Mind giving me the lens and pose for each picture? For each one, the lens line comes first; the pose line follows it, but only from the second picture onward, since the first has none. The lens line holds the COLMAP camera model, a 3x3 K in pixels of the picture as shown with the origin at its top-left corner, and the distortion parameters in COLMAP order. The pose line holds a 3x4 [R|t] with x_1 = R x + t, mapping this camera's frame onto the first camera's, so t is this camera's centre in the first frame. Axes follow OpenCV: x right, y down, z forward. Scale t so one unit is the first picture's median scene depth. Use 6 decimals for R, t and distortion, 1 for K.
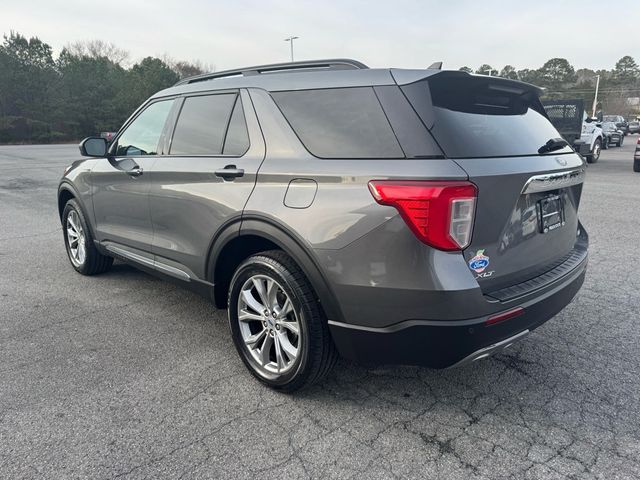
lens RADIAL K [[450.1, 0, 325.1], [0, 450.1, 238.8], [0, 0, 1]] dist [0.002400, -0.013027]
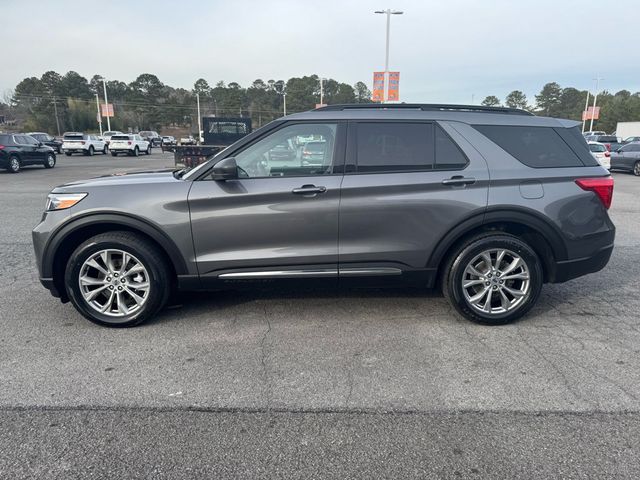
lens RADIAL K [[450.1, 0, 322.3], [0, 450.1, 241.1], [0, 0, 1]] dist [0.002400, -0.013027]
pose [[0.683228, -0.142662, 0.716134, -1.732773], [0.155887, 0.986617, 0.047821, -0.112931], [-0.713372, 0.078963, 0.696323, 0.406071]]
